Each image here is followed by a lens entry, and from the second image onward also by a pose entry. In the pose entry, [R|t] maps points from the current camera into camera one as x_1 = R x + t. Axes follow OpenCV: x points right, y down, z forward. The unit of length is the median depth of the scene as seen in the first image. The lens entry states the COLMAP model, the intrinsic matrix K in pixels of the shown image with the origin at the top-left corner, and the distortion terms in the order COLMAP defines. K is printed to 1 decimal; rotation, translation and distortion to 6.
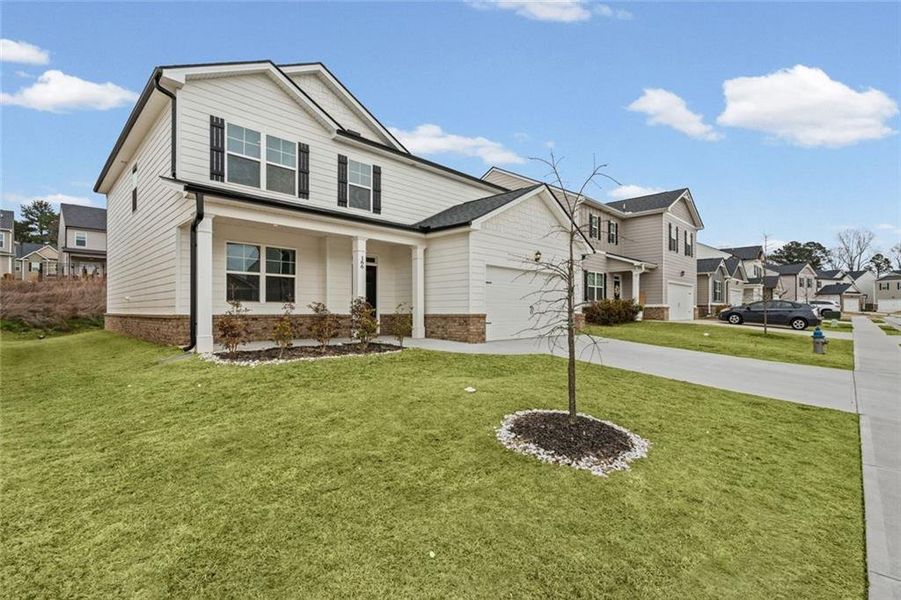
lens RADIAL K [[408.2, 0, 452.3], [0, 408.2, 303.0], [0, 0, 1]] dist [-0.005620, 0.000711]
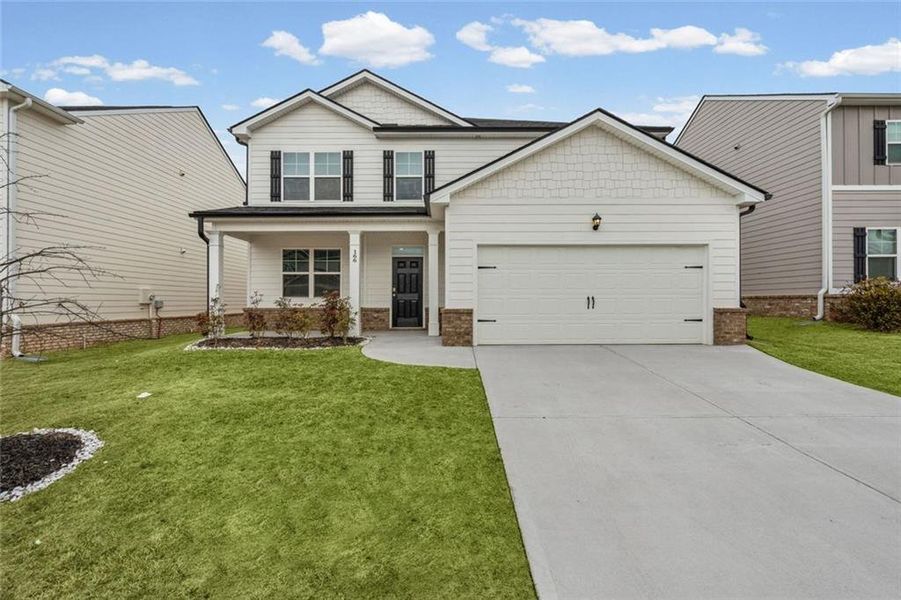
lens RADIAL K [[359.9, 0, 445.7], [0, 359.9, 298.8], [0, 0, 1]] dist [-0.011117, 0.000079]
pose [[0.706618, -0.014053, -0.707455, 0.498339], [0.018425, 0.999829, -0.001458, 0.010571], [0.707355, -0.012005, 0.706757, 0.508605]]
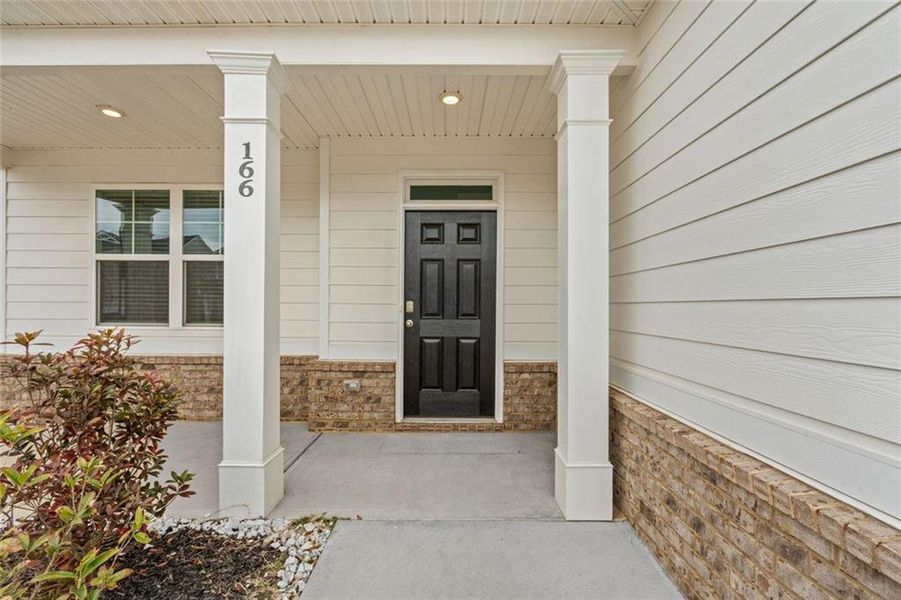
lens RADIAL K [[408.2, 0, 454.6], [0, 408.2, 307.9], [0, 0, 1]] dist [-0.005620, 0.000711]
pose [[0.693708, -0.003649, -0.720247, 0.025622], [0.011056, 0.999923, 0.005583, -0.017463], [0.720171, -0.011836, 0.693696, 0.856151]]
